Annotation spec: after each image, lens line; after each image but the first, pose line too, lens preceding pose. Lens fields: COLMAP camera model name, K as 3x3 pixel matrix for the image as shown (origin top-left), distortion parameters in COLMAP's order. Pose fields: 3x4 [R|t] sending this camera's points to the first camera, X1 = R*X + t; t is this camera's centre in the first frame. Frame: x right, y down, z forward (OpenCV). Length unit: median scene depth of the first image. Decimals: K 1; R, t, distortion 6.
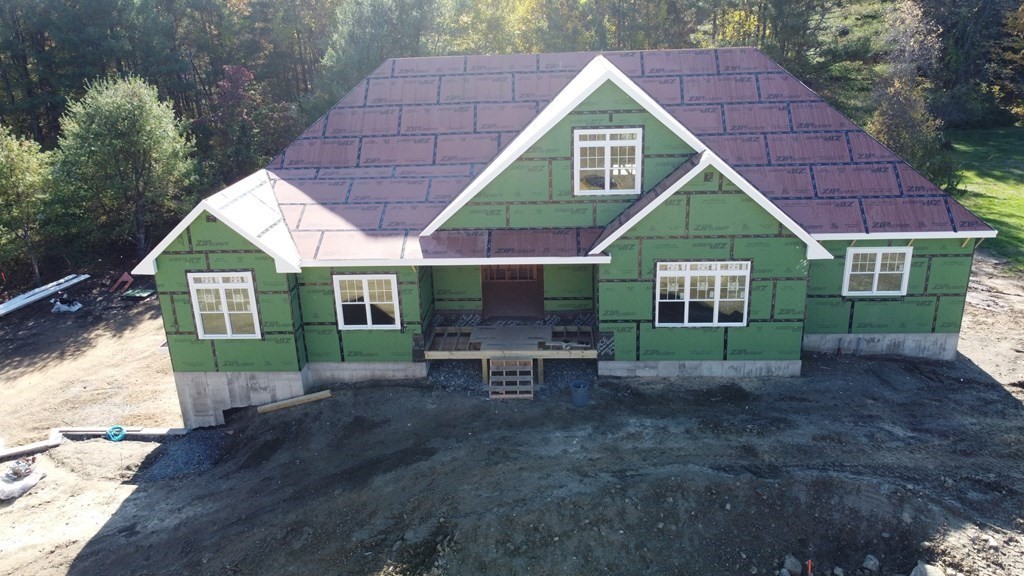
lens RADIAL K [[780.2, 0, 513.9], [0, 780.2, 281.4], [0, 0, 1]] dist [-0.004247, -0.000700]
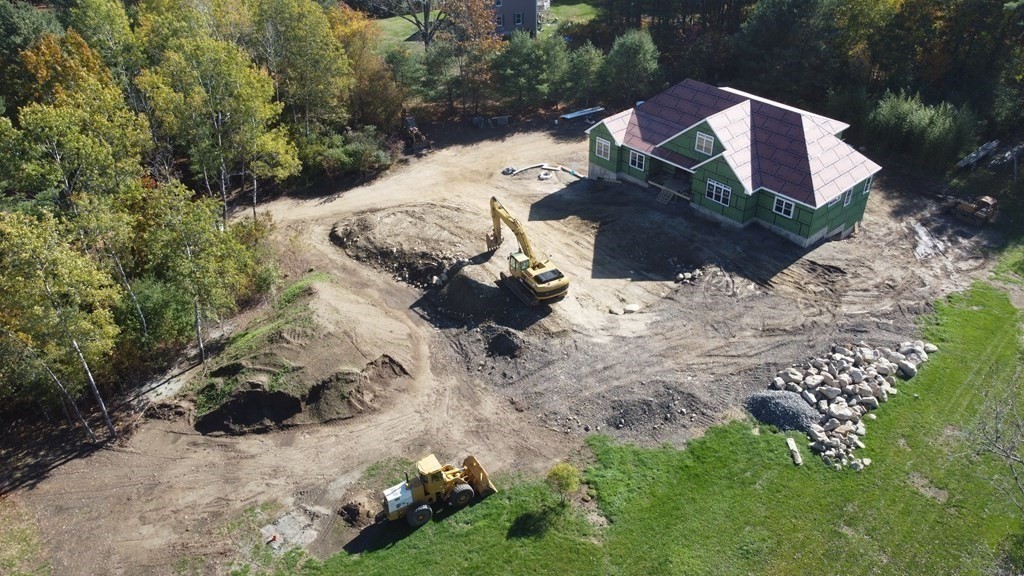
lens RADIAL K [[780.2, 0, 509.2], [0, 780.2, 288.3], [0, 0, 1]] dist [-0.004247, -0.000700]
pose [[0.701504, 0.420034, -0.575729, 1.618646], [-0.240178, 0.899933, 0.363916, -0.577458], [0.670975, -0.117011, 0.732189, -1.929037]]
